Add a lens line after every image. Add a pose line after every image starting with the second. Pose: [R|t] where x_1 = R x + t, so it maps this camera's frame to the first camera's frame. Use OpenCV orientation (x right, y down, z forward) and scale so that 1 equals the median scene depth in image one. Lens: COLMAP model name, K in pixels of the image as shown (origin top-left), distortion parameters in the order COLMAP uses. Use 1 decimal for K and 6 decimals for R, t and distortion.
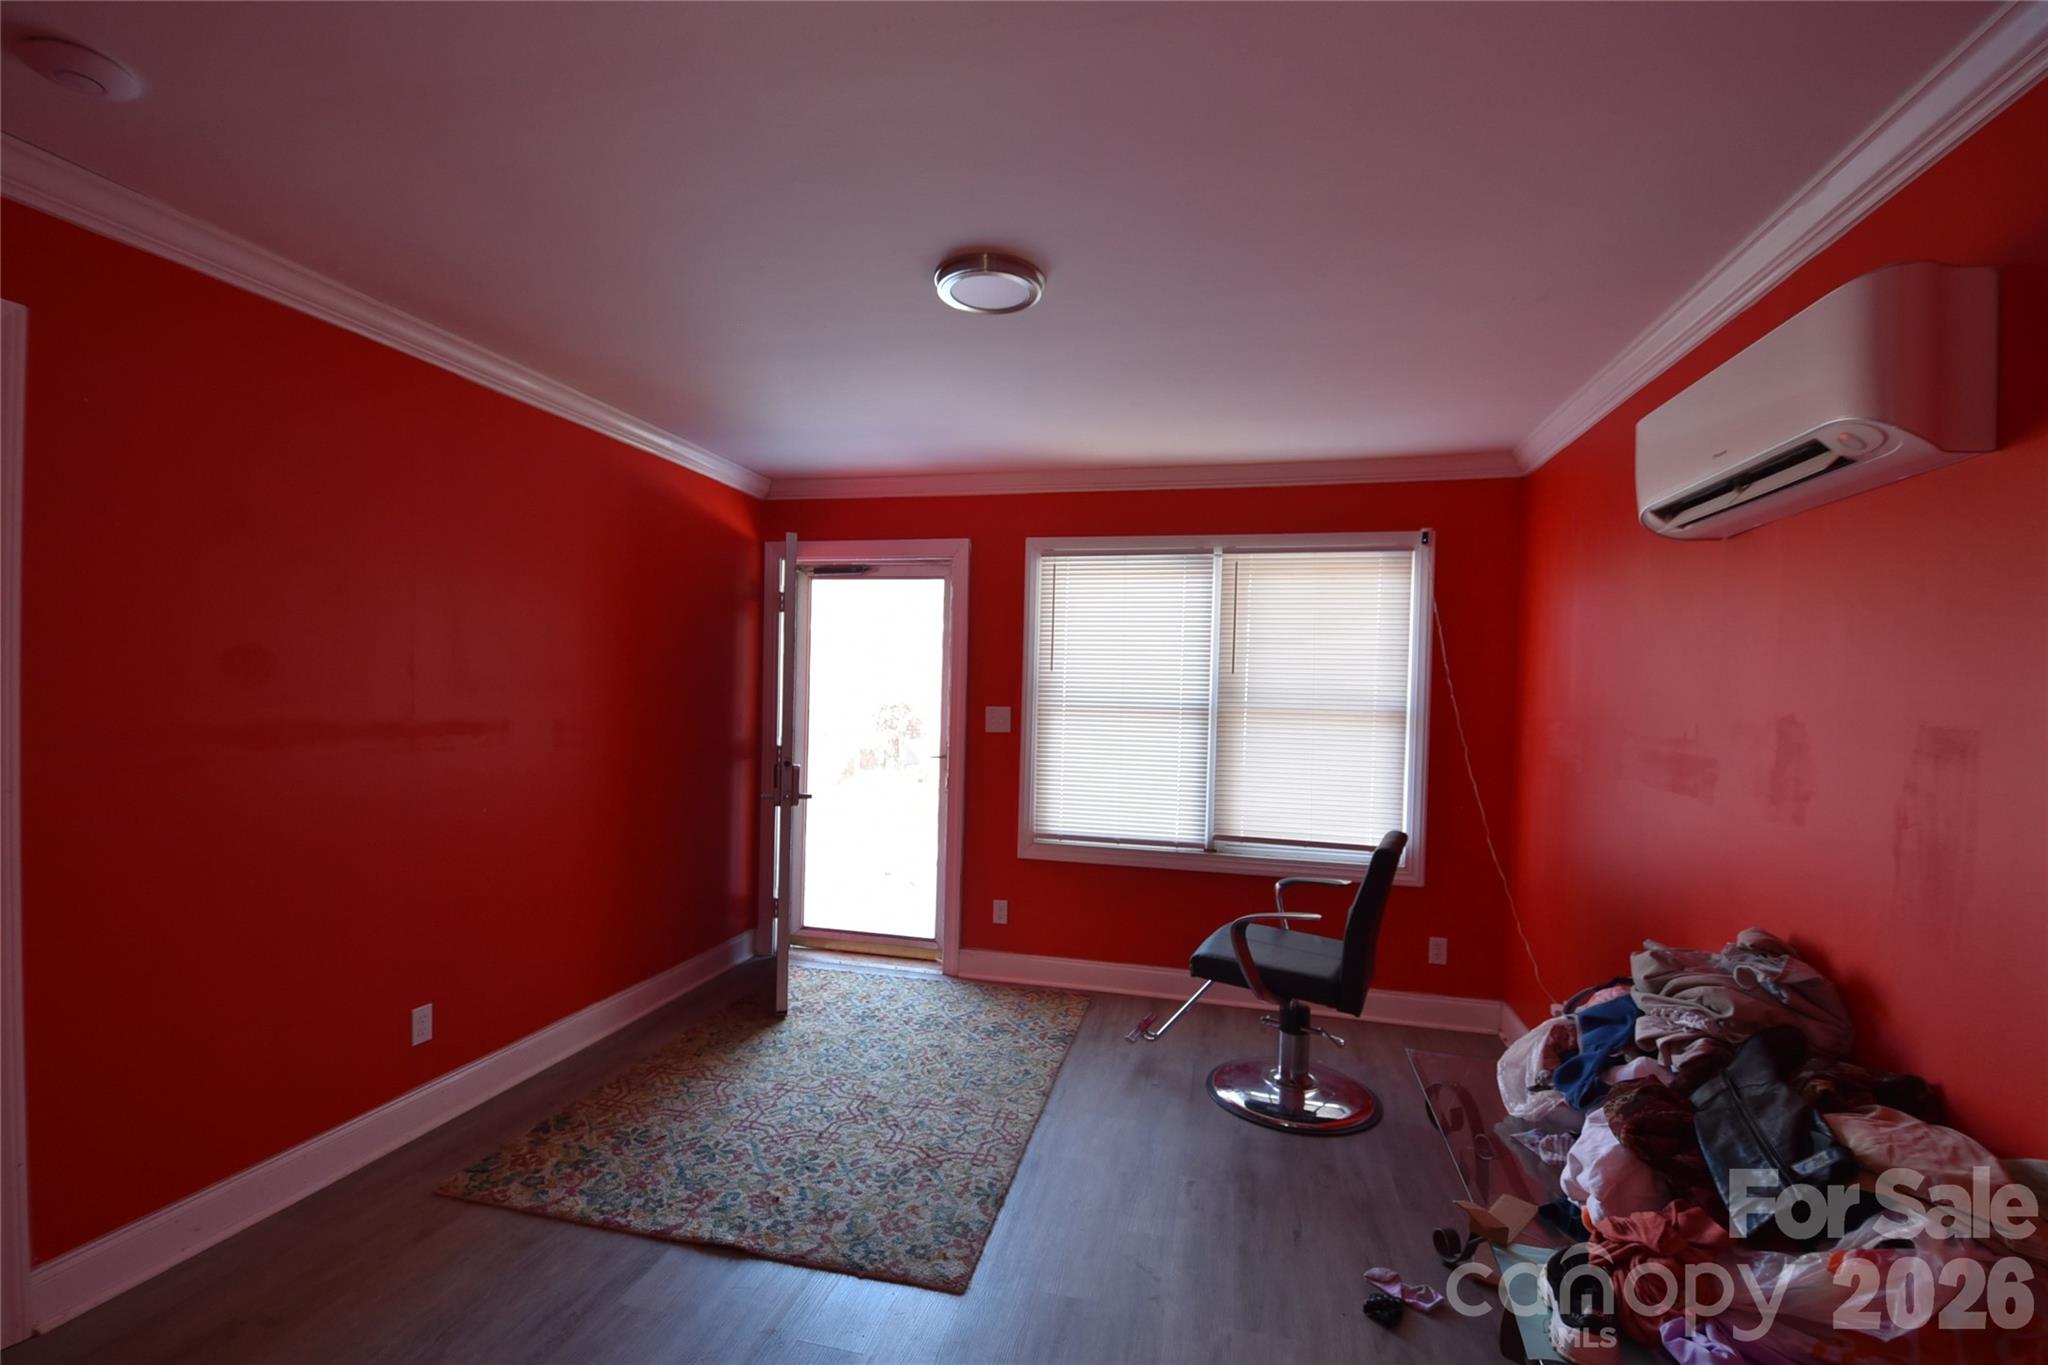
lens RADIAL K [[897.9, 0, 1011.9], [0, 897.9, 692.4], [0, 0, 1]] dist [0.015846, -0.022187]
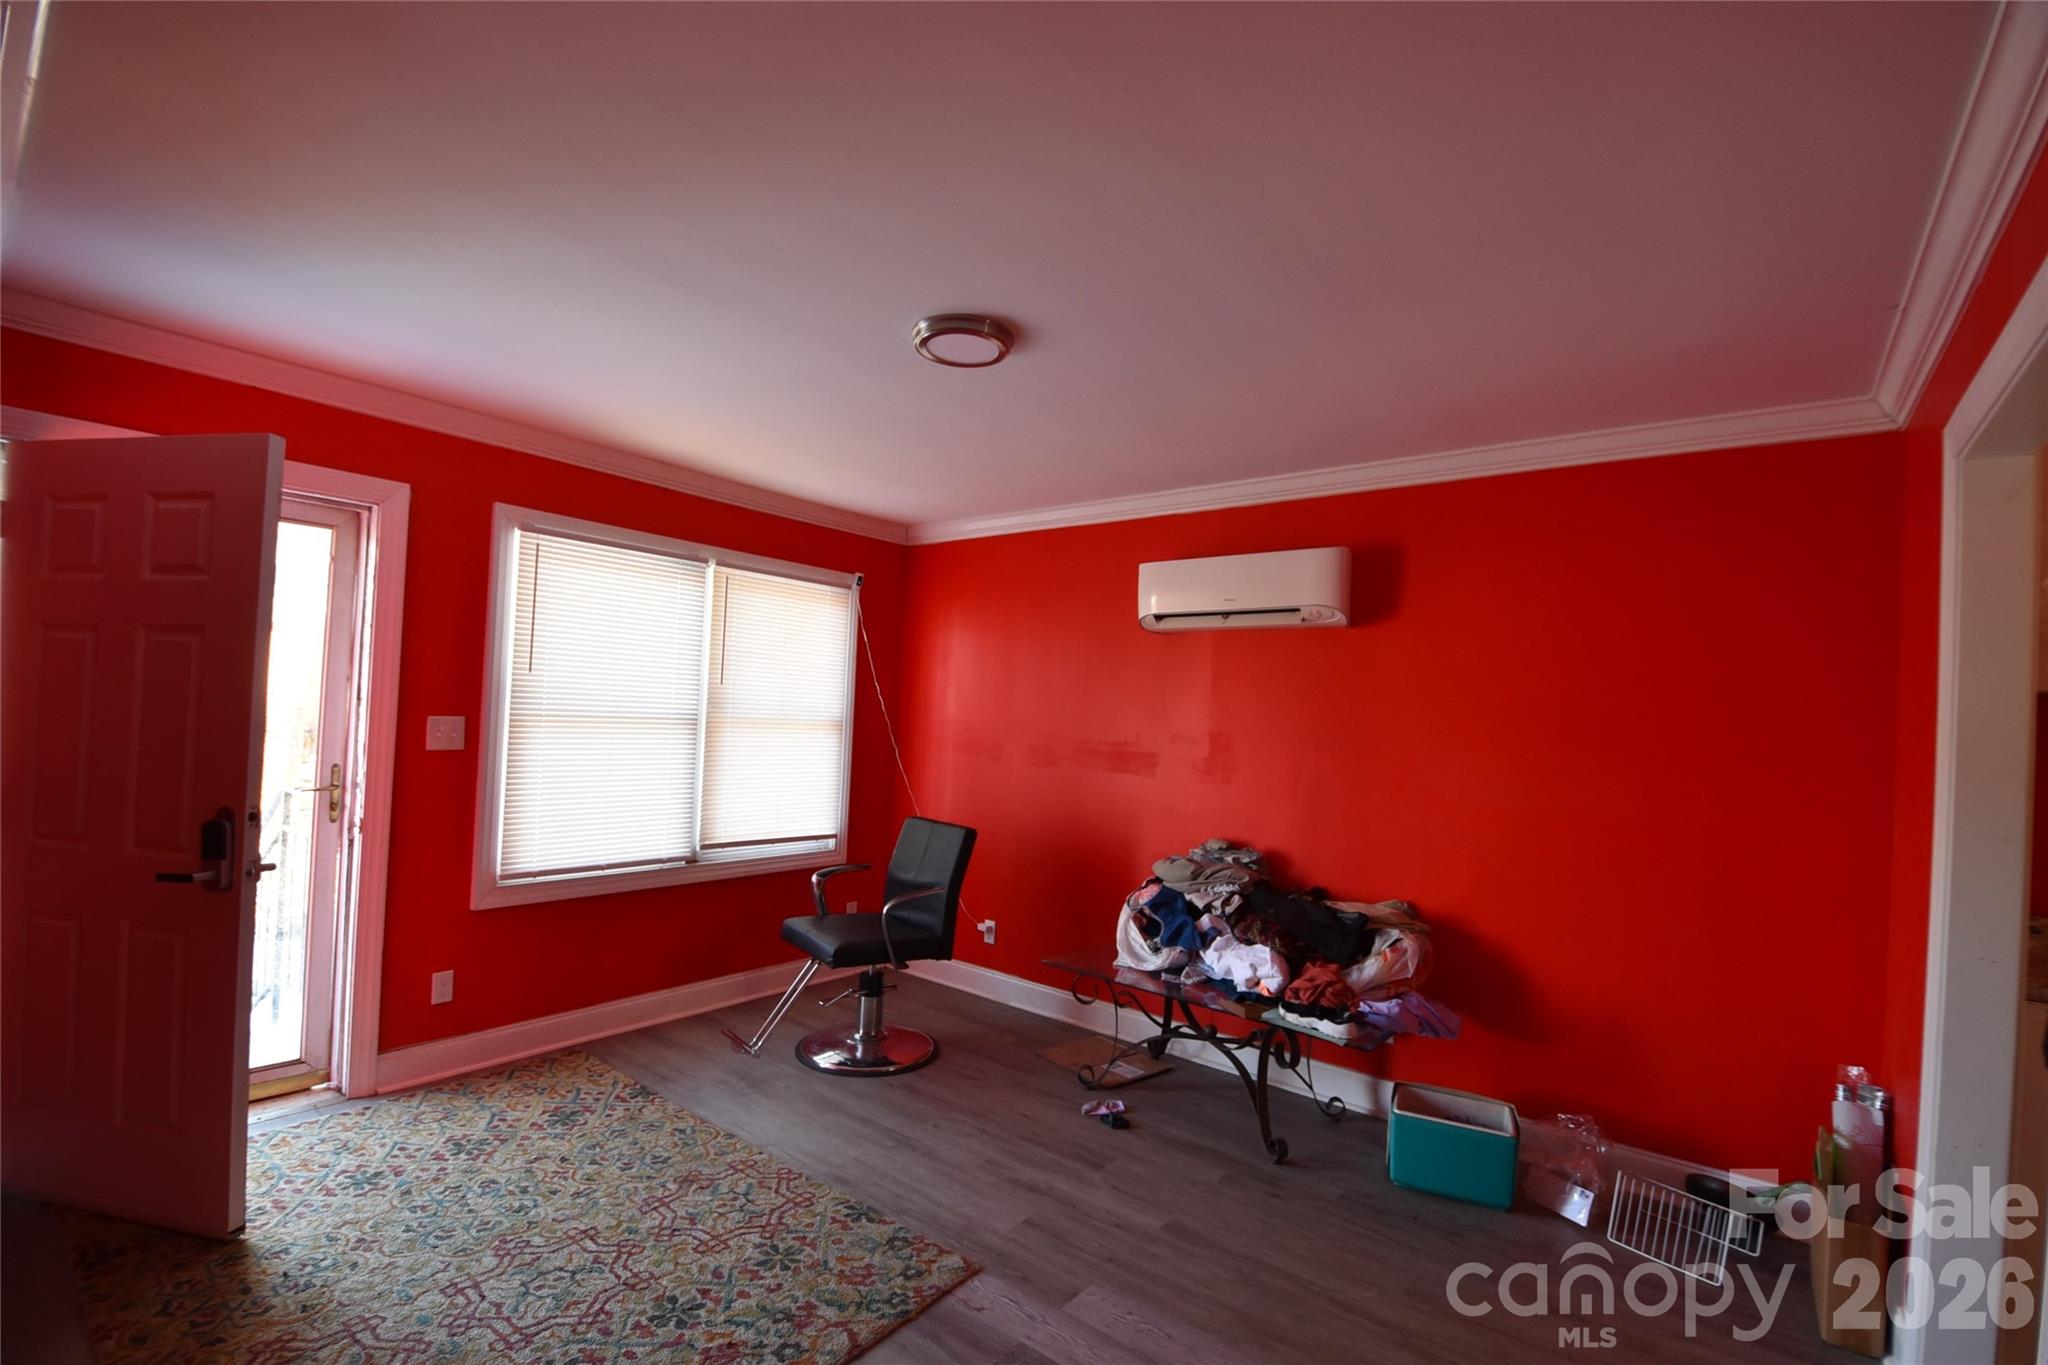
lens RADIAL K [[897.9, 0, 1011.9], [0, 897.9, 692.4], [0, 0, 1]] dist [0.015846, -0.022187]
pose [[0.422038, 0.021947, 0.906313, -0.583373], [-0.030115, 0.999495, -0.010179, -0.012397], [-0.906078, -0.022998, 0.422485, 0.290269]]
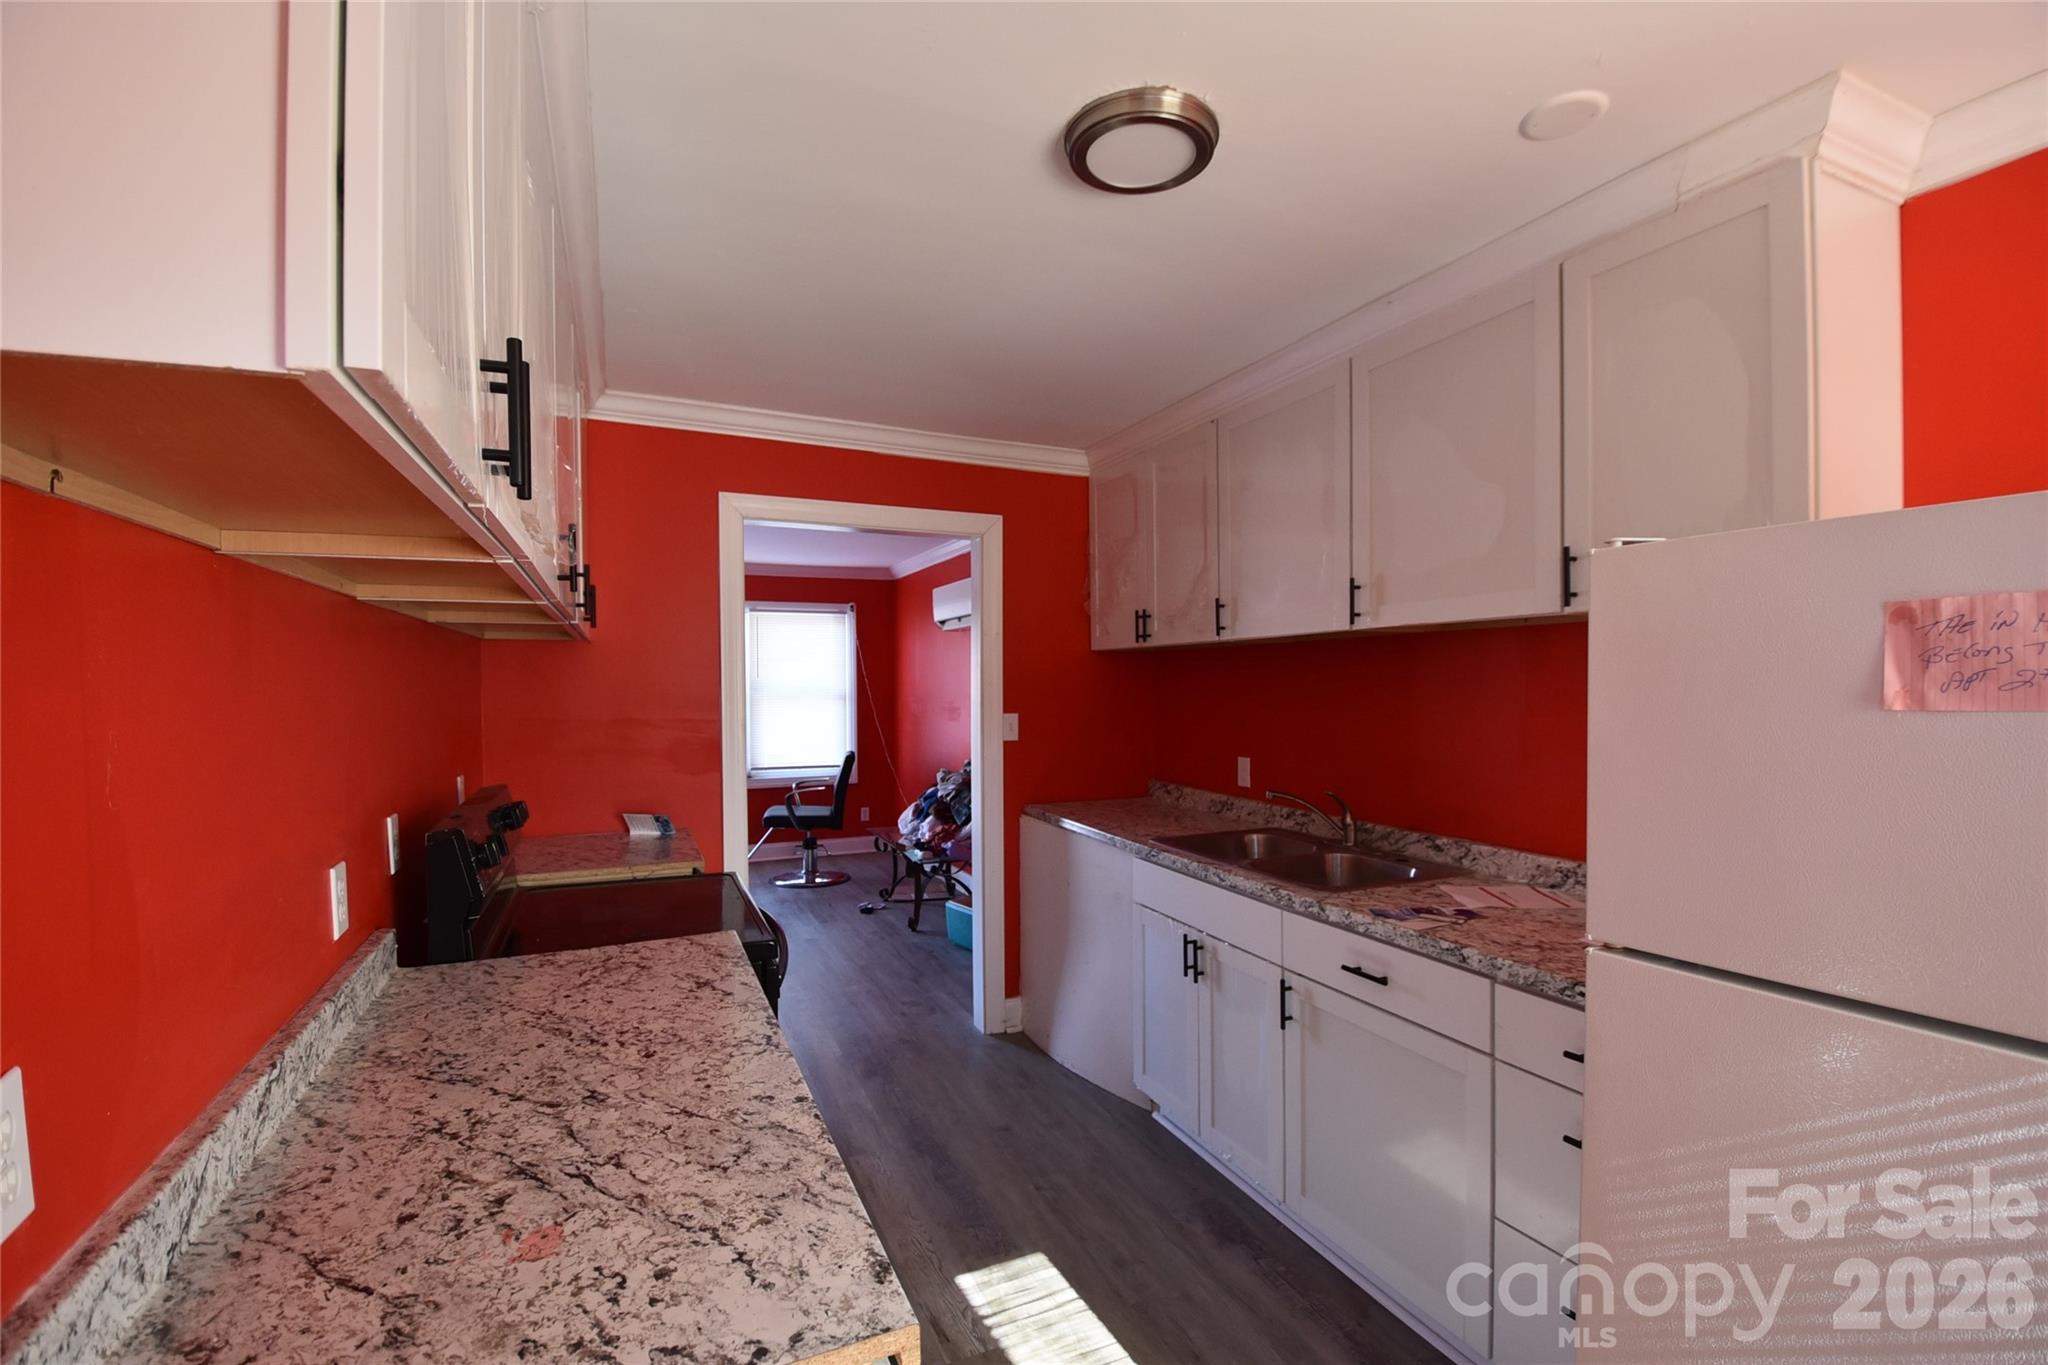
lens RADIAL K [[897.9, 0, 1011.9], [0, 897.9, 692.4], [0, 0, 1]] dist [0.015846, -0.022187]
pose [[0.792824, -0.040949, 0.608073, -0.485242], [0.035388, 0.999150, 0.021144, -0.014315], [-0.608422, 0.004756, 0.793599, -0.806685]]
